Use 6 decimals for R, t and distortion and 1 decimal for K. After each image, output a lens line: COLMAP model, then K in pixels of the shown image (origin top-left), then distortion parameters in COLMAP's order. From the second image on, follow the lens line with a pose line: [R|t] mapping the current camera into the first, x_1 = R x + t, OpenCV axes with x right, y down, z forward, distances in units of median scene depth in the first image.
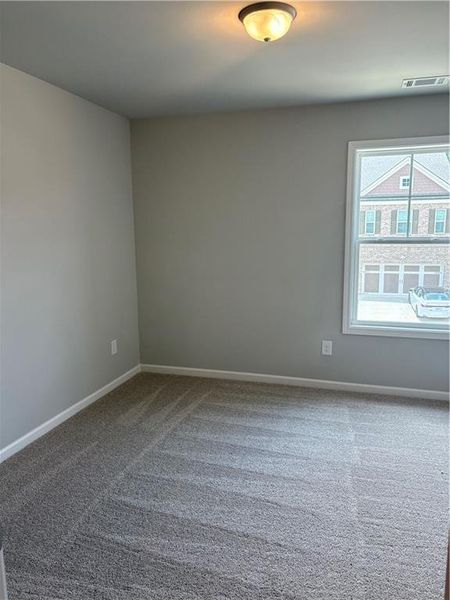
lens RADIAL K [[521.4, 0, 225.0], [0, 521.4, 300.0], [0, 0, 1]] dist [0.137143, -0.004531]
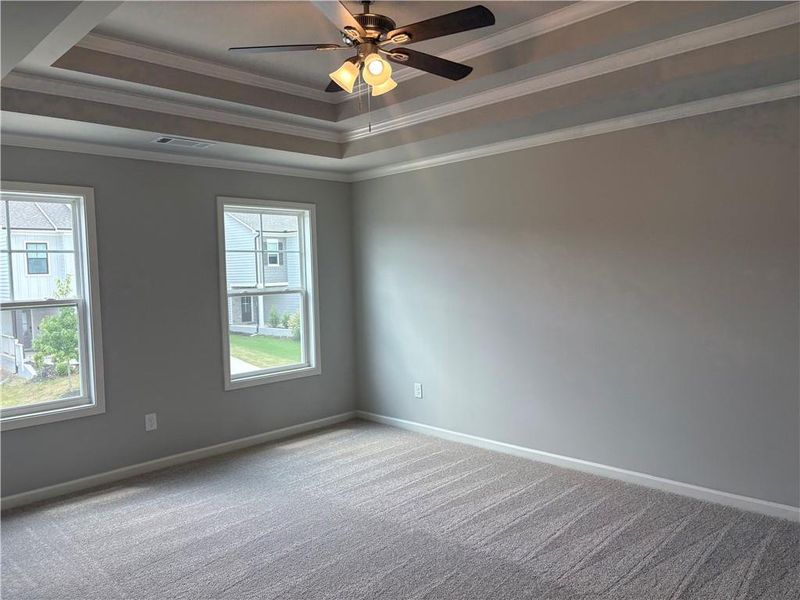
lens RADIAL K [[597.7, 0, 397.2], [0, 597.7, 308.2], [0, 0, 1]] dist [0.023436, -0.005941]
pose [[0.477437, -0.069405, 0.875920, -0.583096], [0.157306, 0.987522, -0.007494, -0.027882], [-0.864470, 0.141365, 0.482398, 0.187194]]
